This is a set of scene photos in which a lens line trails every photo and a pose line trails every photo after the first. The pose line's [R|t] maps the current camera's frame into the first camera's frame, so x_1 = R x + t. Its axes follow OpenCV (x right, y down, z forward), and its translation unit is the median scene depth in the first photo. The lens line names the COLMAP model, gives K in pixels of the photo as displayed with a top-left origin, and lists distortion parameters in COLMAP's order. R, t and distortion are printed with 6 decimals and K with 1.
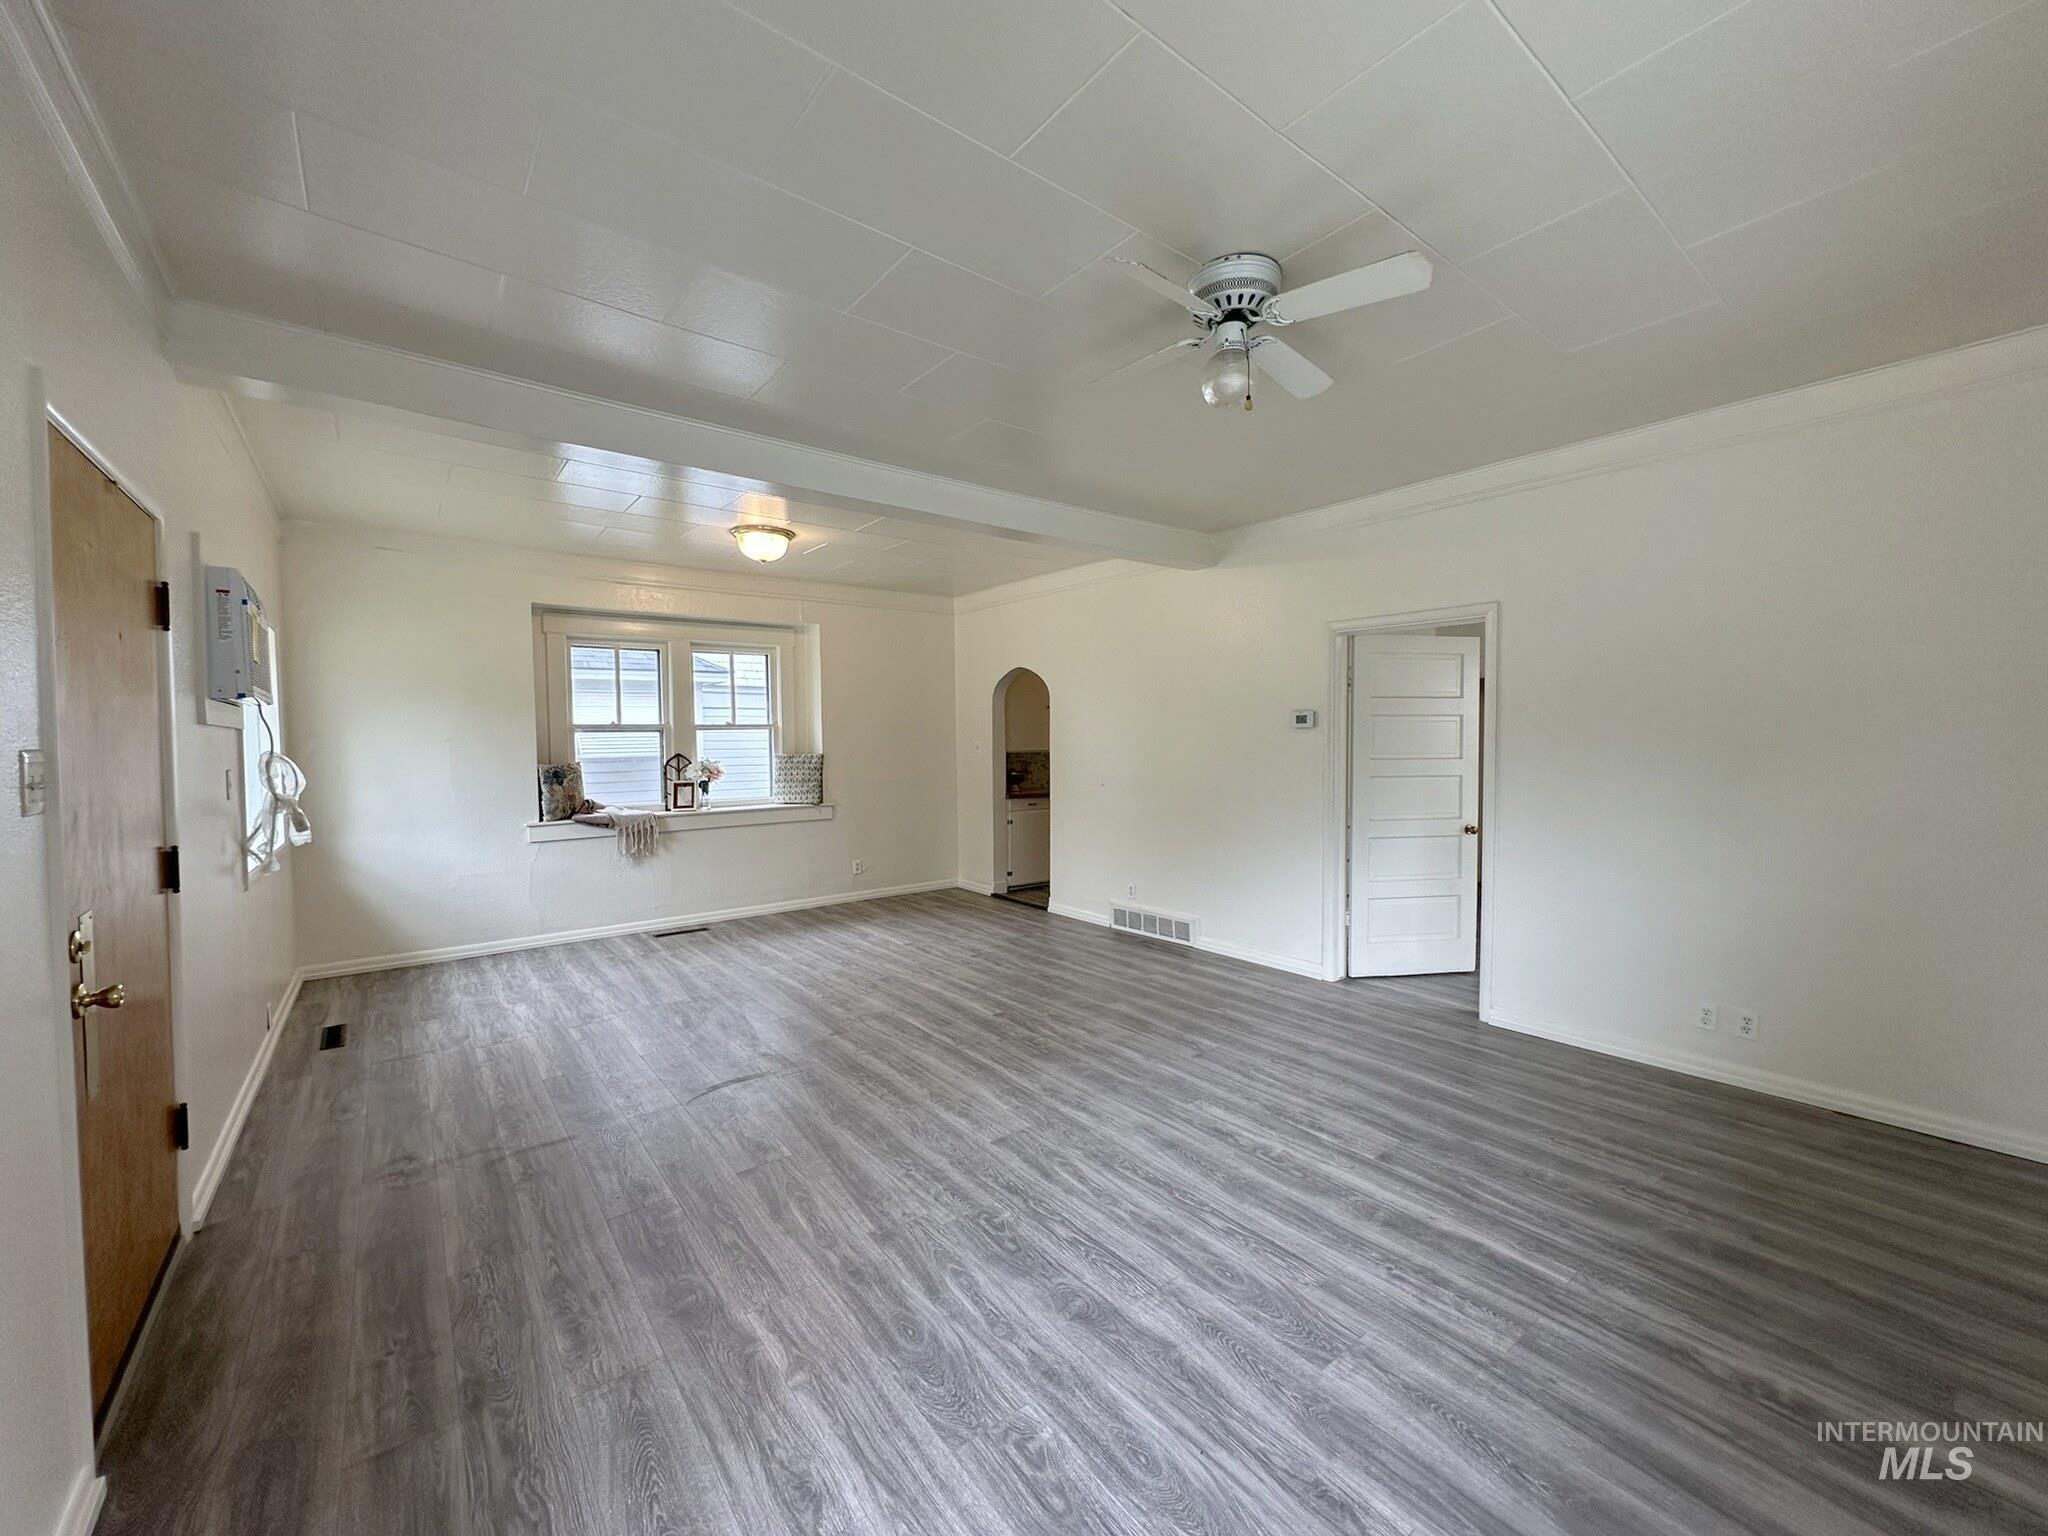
lens RADIAL K [[808.3, 0, 1022.1], [0, 808.3, 762.7], [0, 0, 1]] dist [-0.002920, -0.001140]
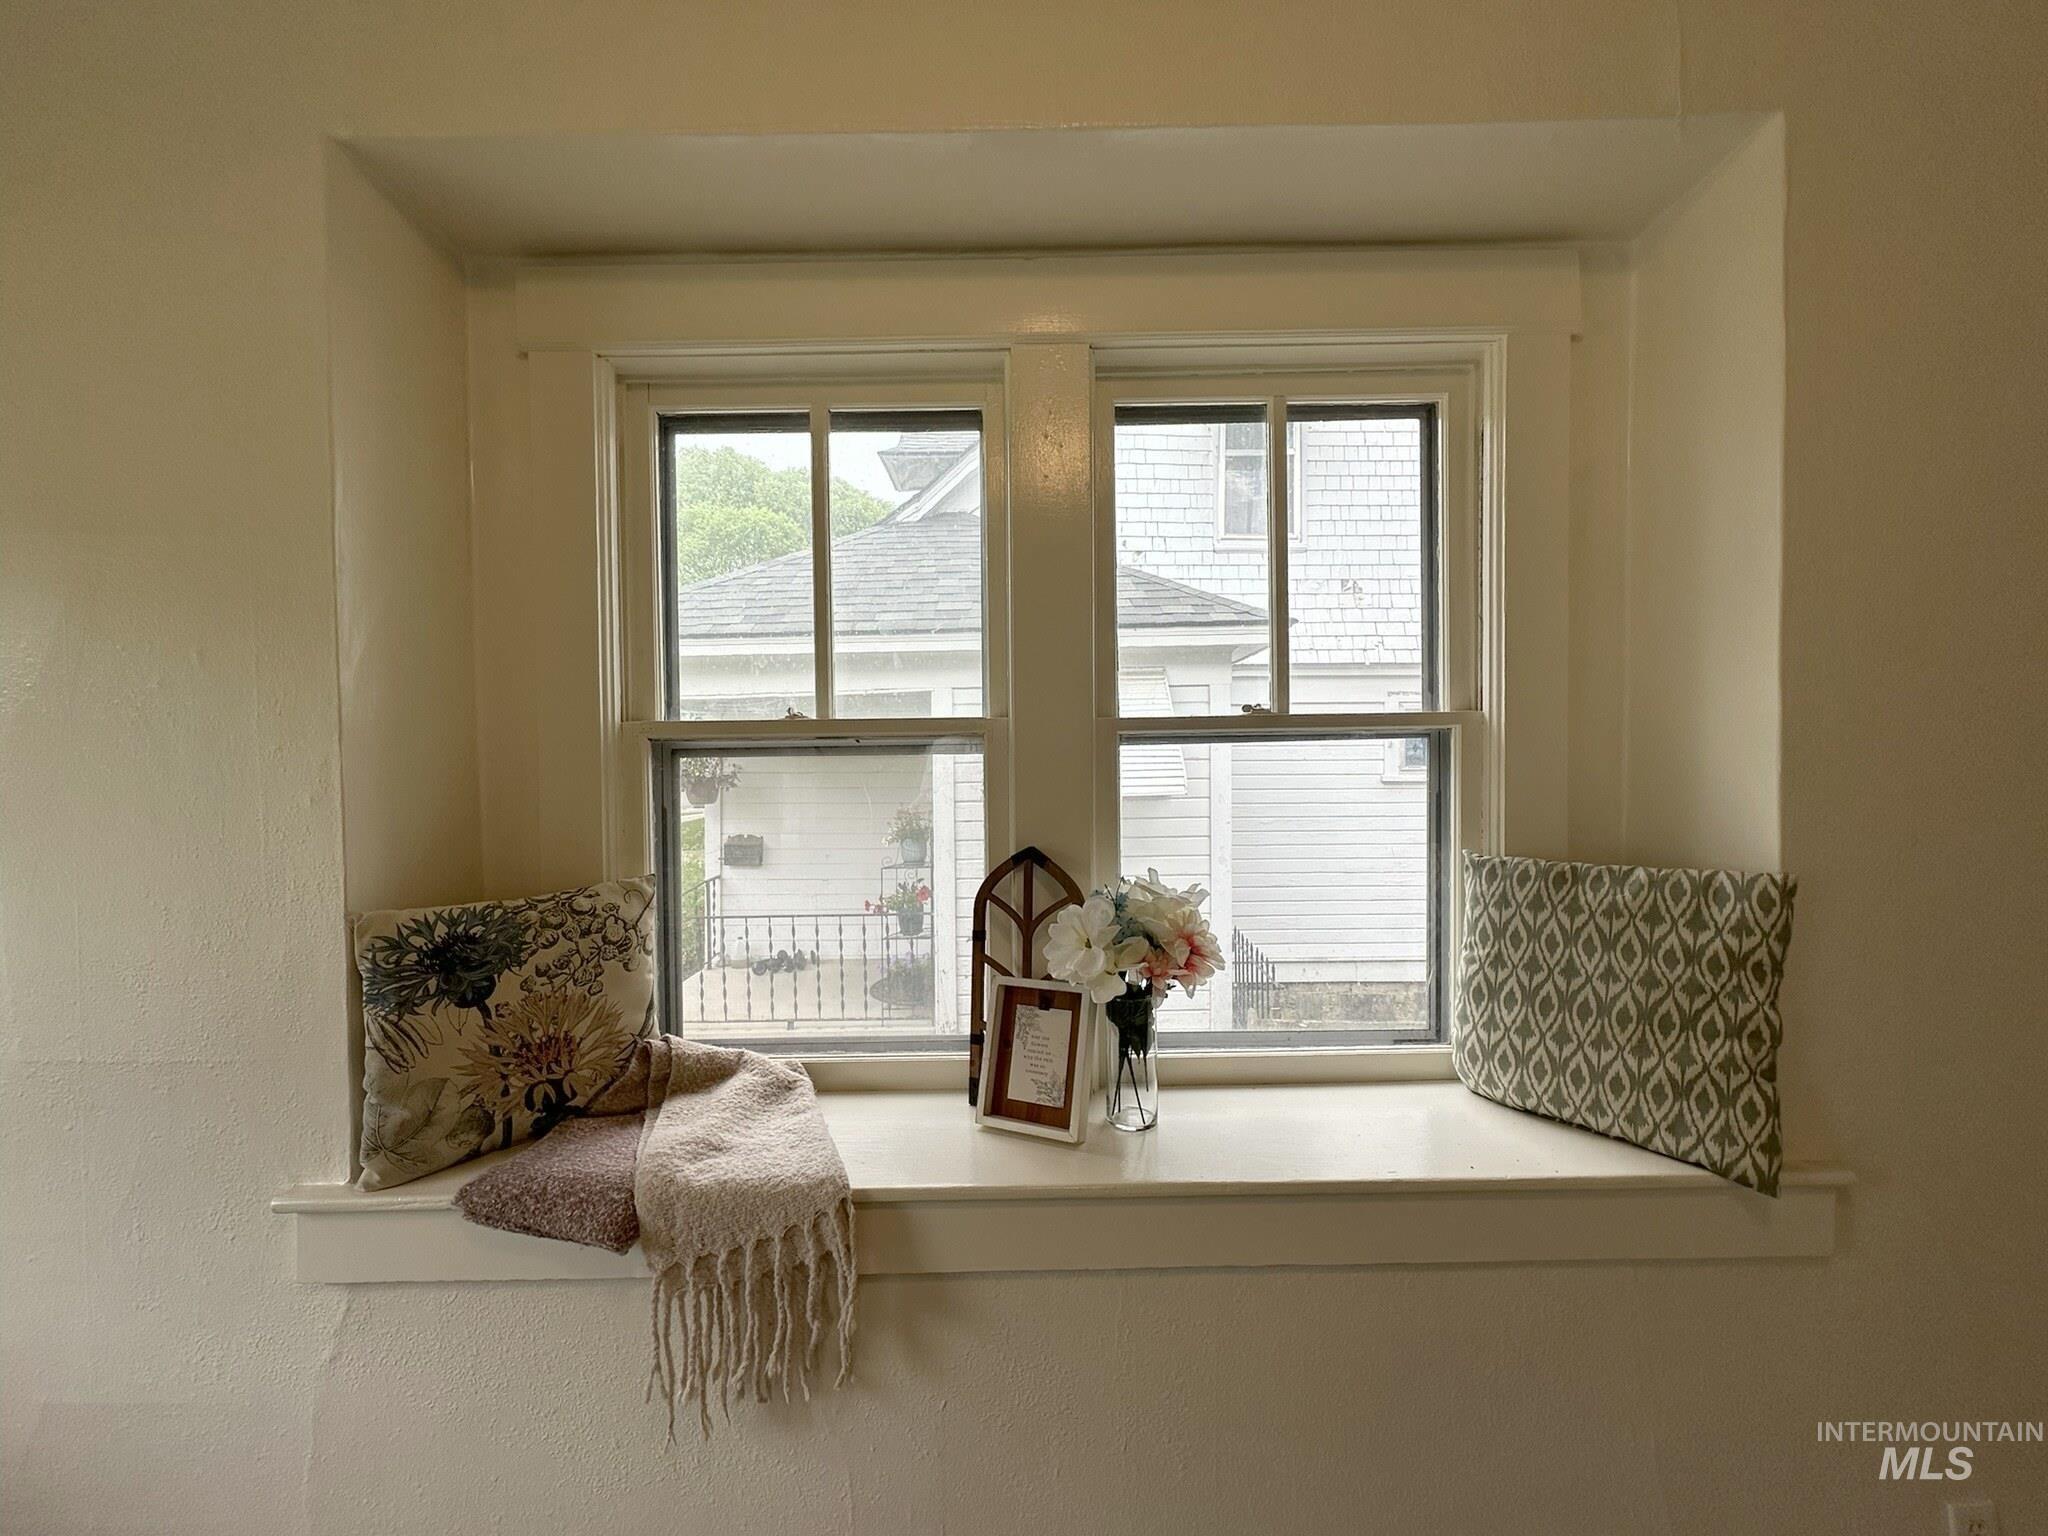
lens RADIAL K [[808.3, 0, 1038.8], [0, 808.3, 758.9], [0, 0, 1]] dist [-0.002920, -0.001140]
pose [[0.779694, 0.018170, -0.625897, -0.285581], [-0.018070, 0.999816, 0.006515, -0.037595], [0.625900, 0.006230, 0.779879, 0.829390]]
